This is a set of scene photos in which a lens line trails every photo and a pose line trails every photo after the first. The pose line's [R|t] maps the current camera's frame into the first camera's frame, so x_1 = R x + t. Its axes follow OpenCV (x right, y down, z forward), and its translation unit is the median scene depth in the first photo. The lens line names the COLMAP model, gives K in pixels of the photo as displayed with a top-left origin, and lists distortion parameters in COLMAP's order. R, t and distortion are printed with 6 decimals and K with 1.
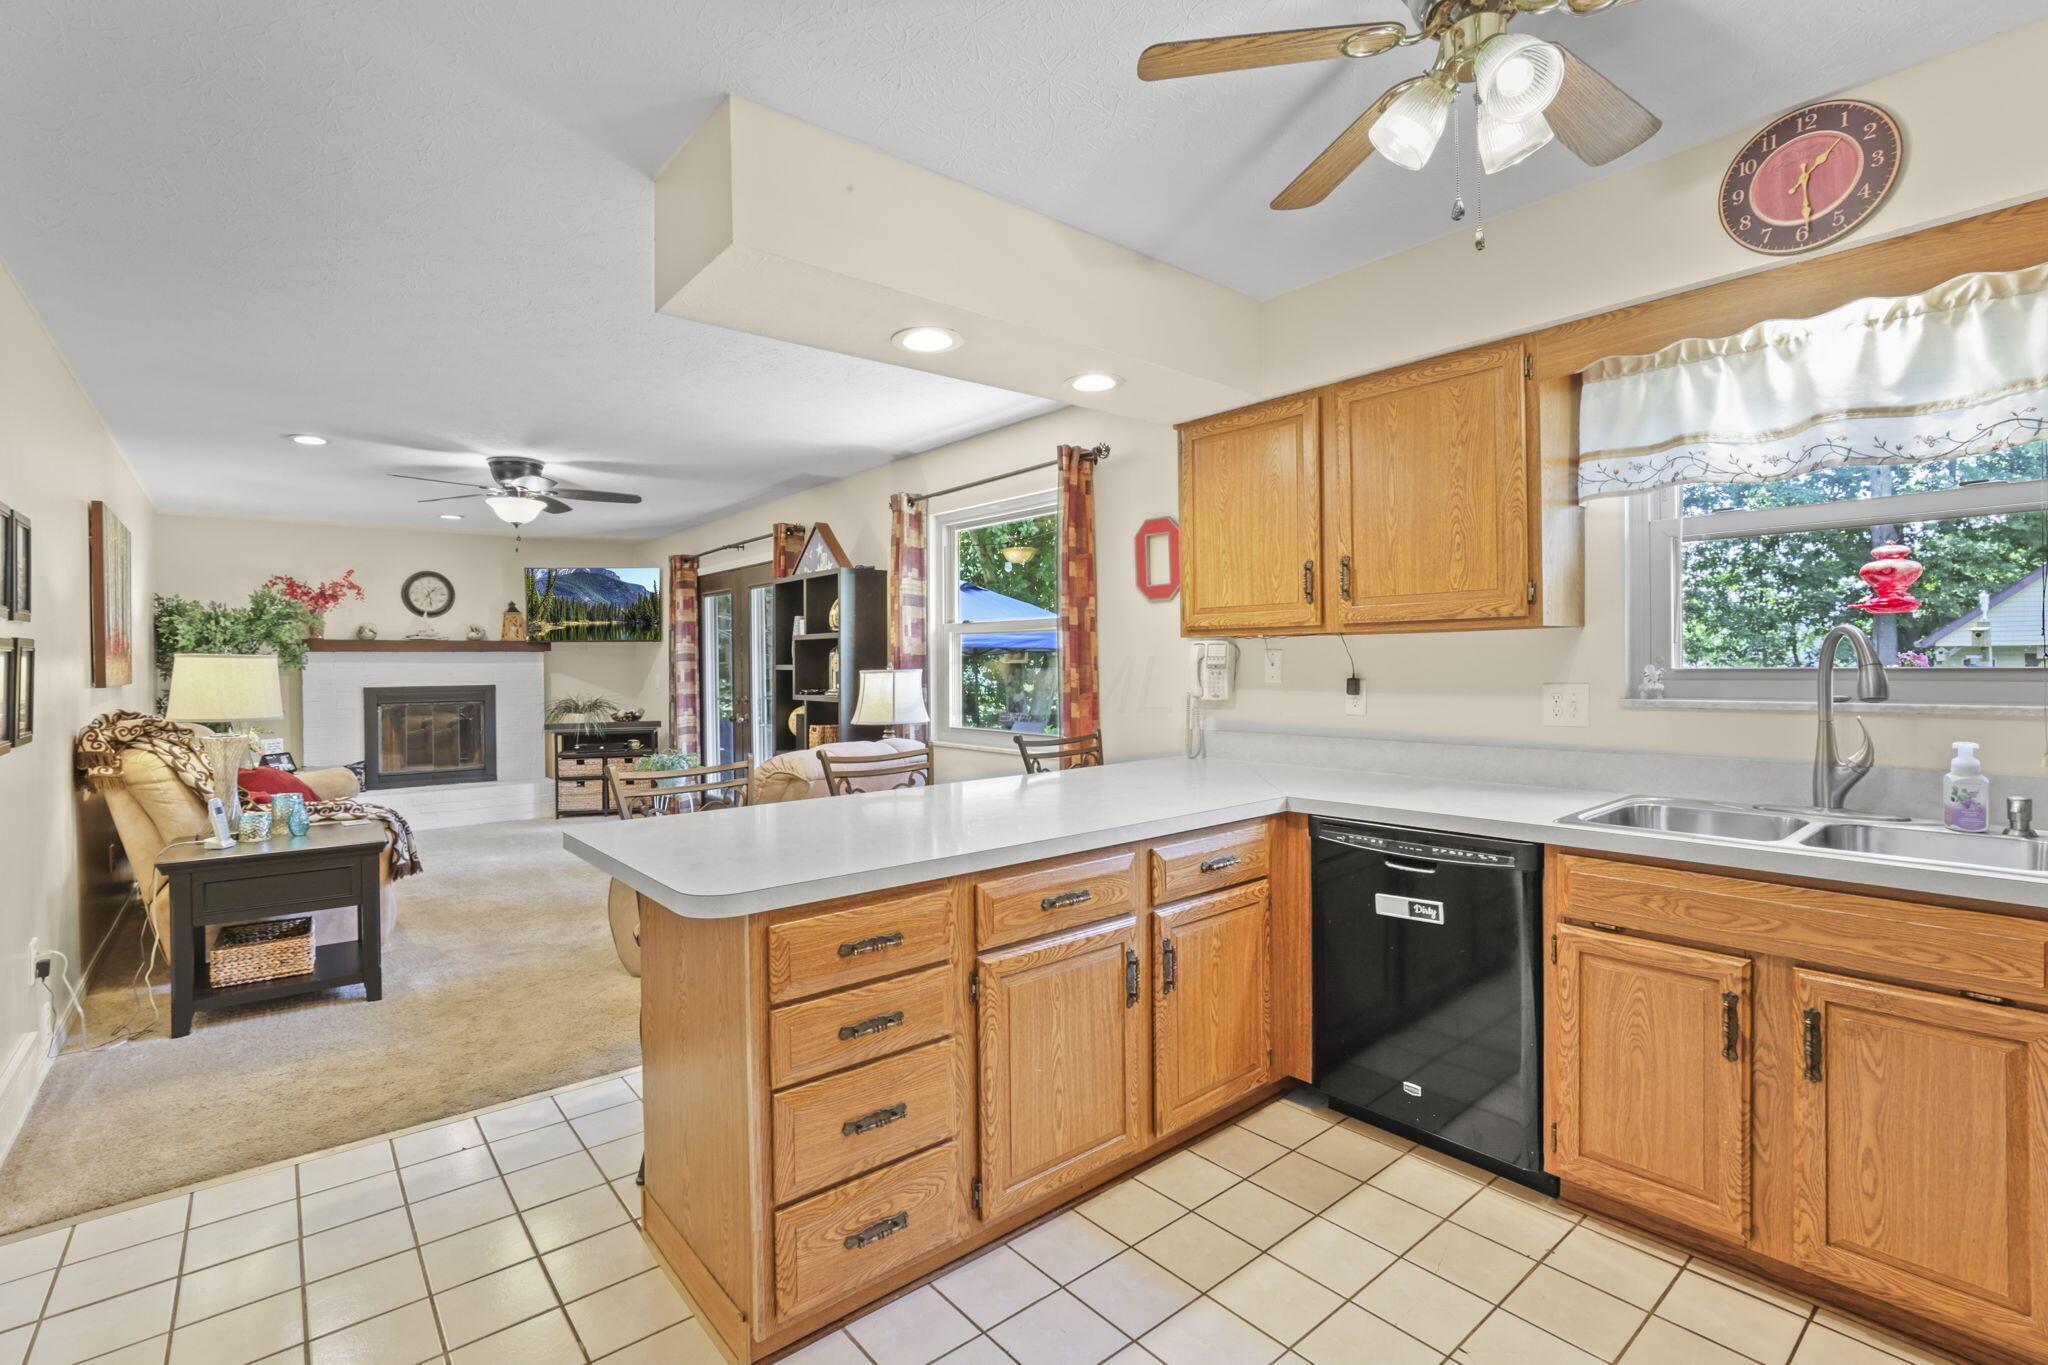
lens RADIAL K [[926.4, 0, 1016.4], [0, 926.4, 668.0], [0, 0, 1]] dist [-0.031856, 0.011228]
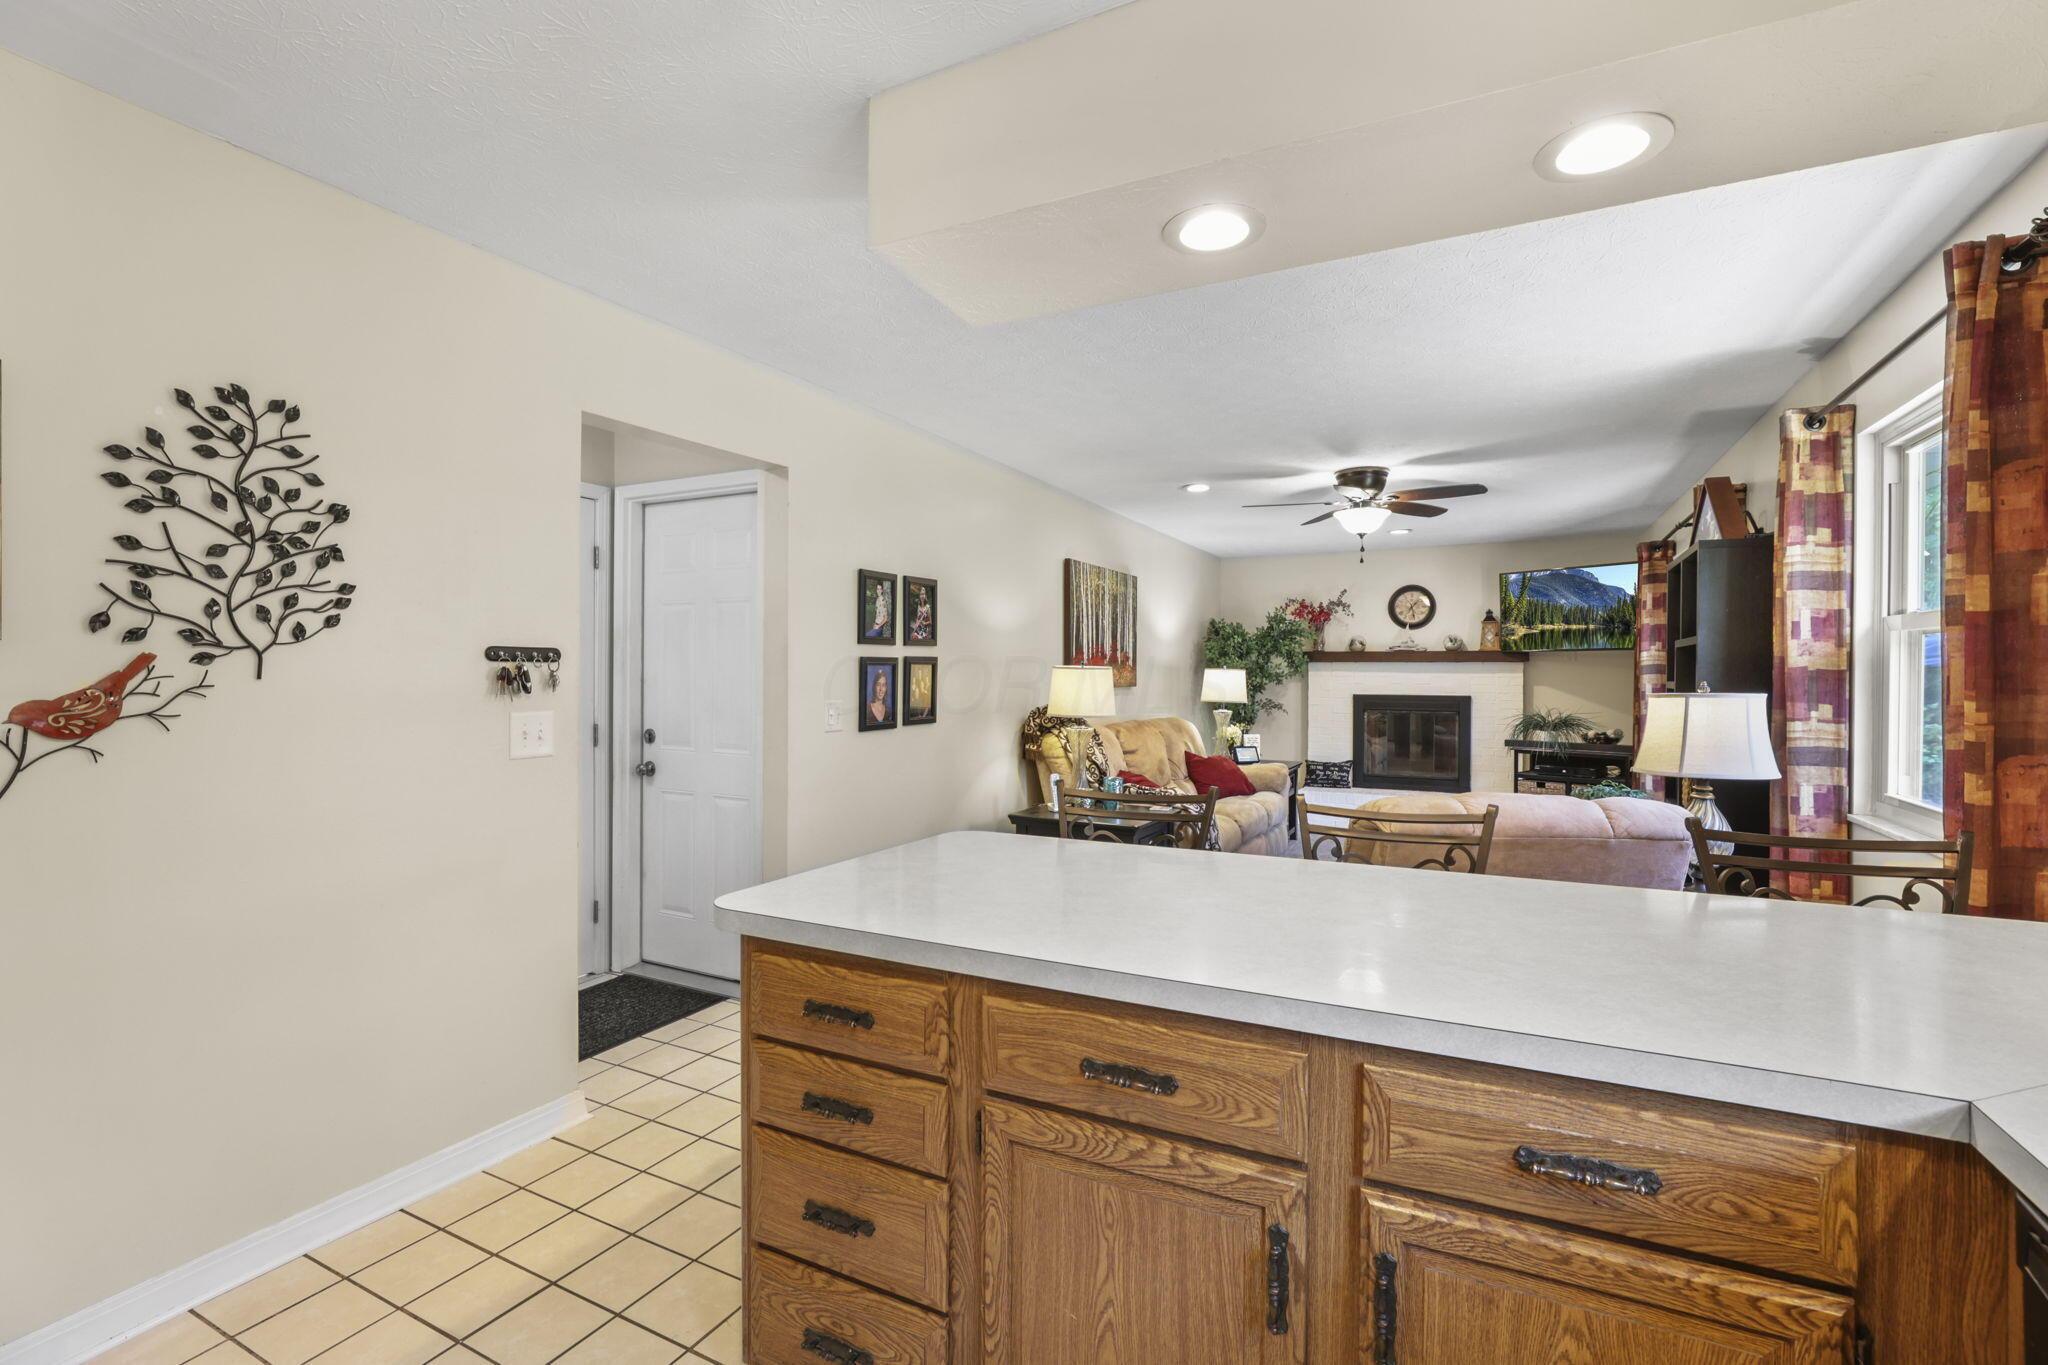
lens RADIAL K [[926.4, 0, 1018.4], [0, 926.4, 680.9], [0, 0, 1]] dist [-0.031856, 0.011228]
pose [[0.390478, 0.018589, -0.920424, 0.482885], [-0.013954, 0.999801, 0.014272, -0.016660], [0.920506, 0.007271, 0.390660, 0.573252]]
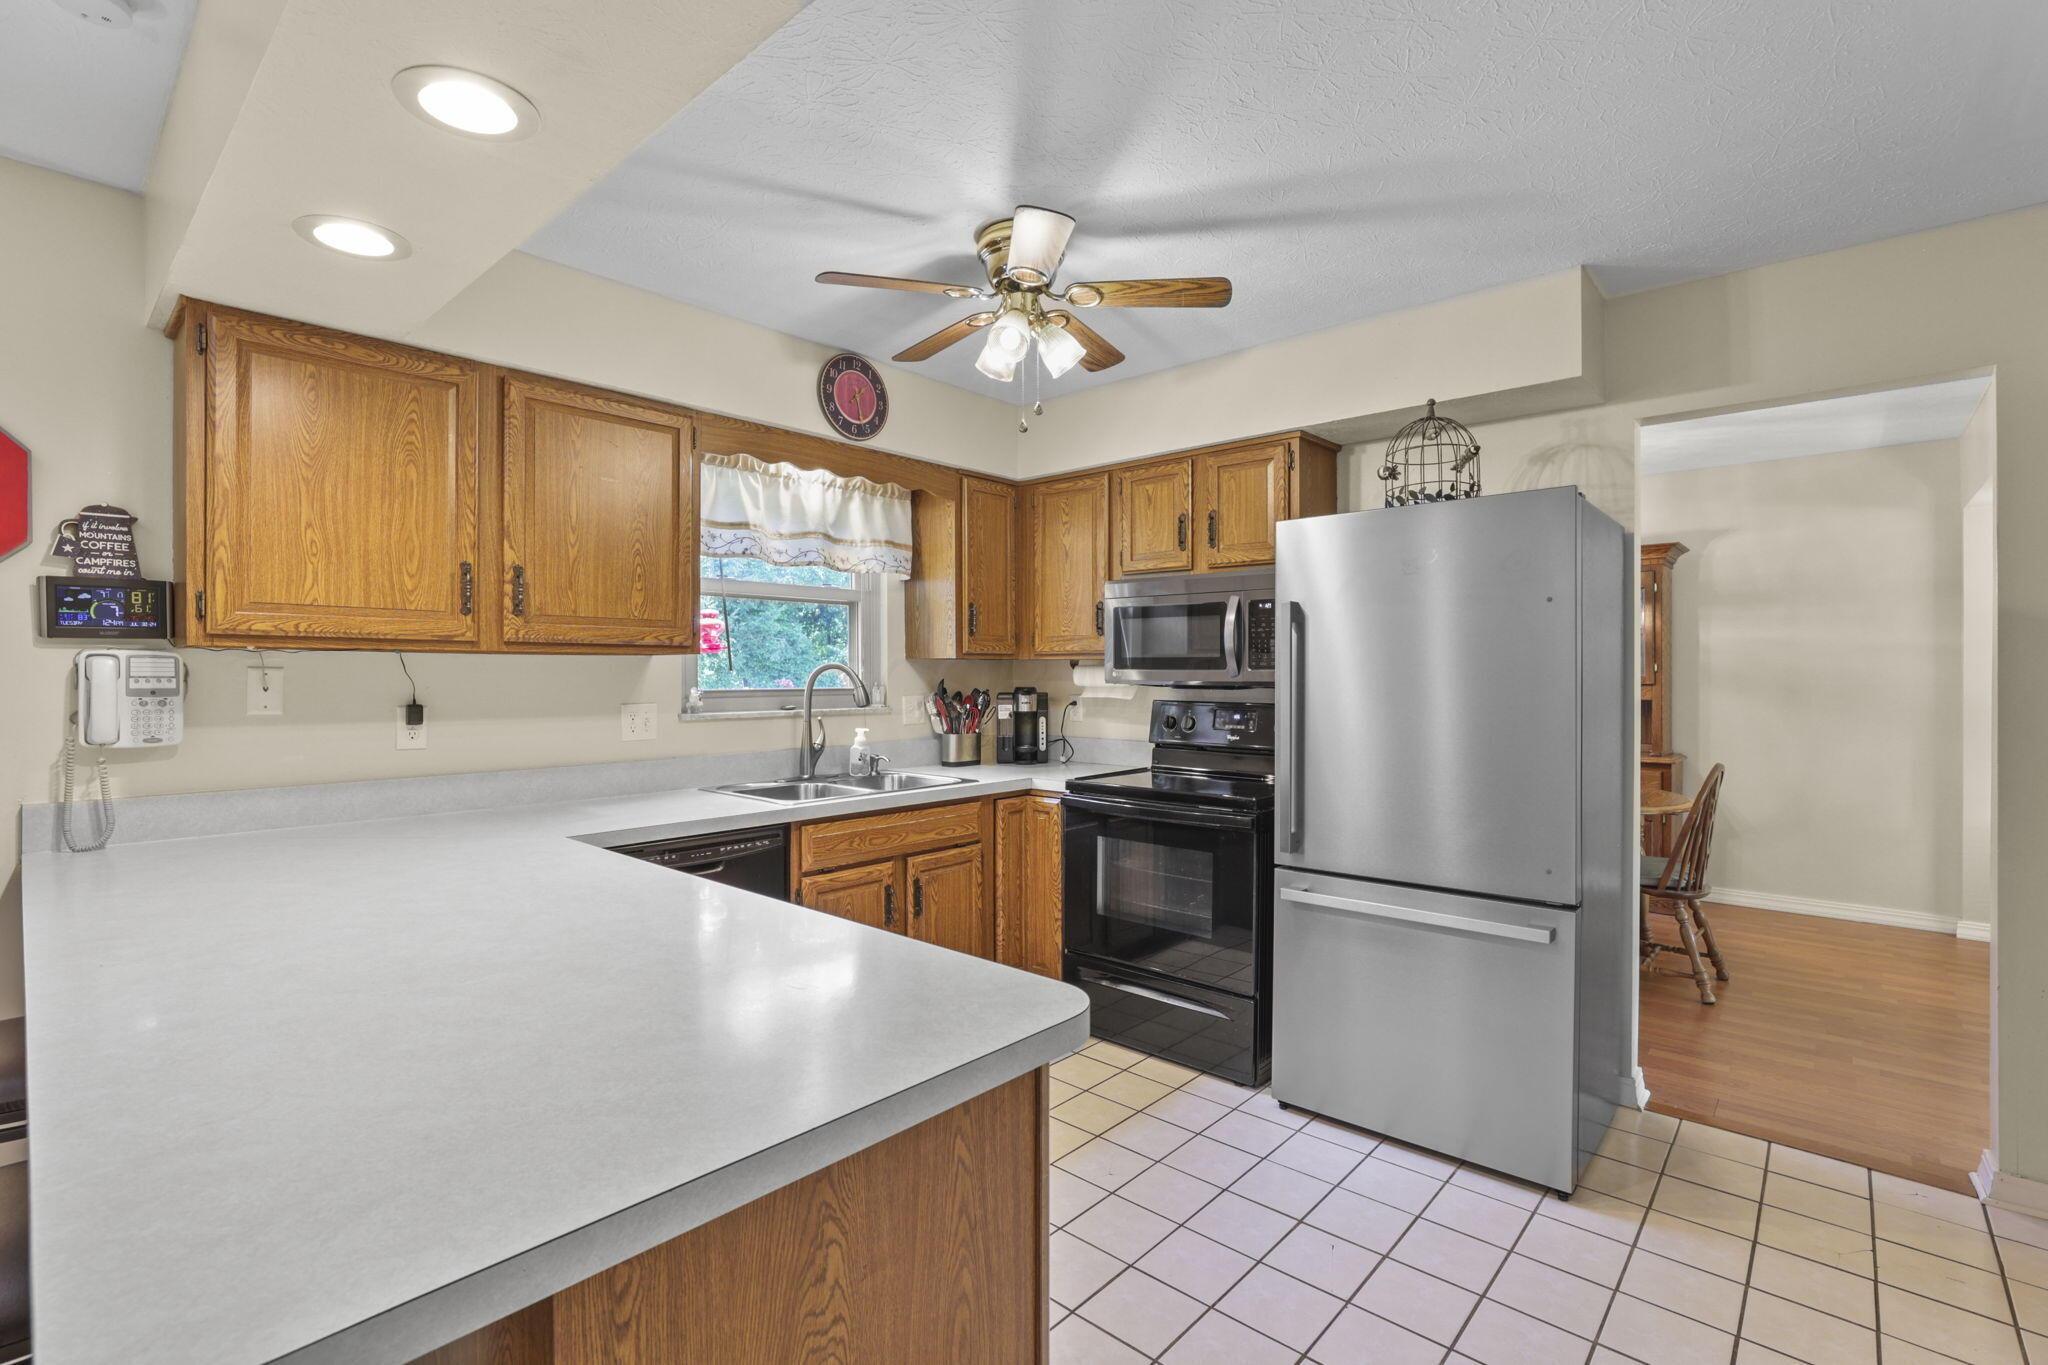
lens RADIAL K [[926.4, 0, 1012.3], [0, 926.4, 679.3], [0, 0, 1]] dist [-0.031856, 0.011228]
pose [[-0.137954, 0.009182, 0.990396, -0.662840], [0.010995, 0.999910, -0.007738, 0.000348], [-0.990378, 0.009822, -0.138043, 0.732277]]
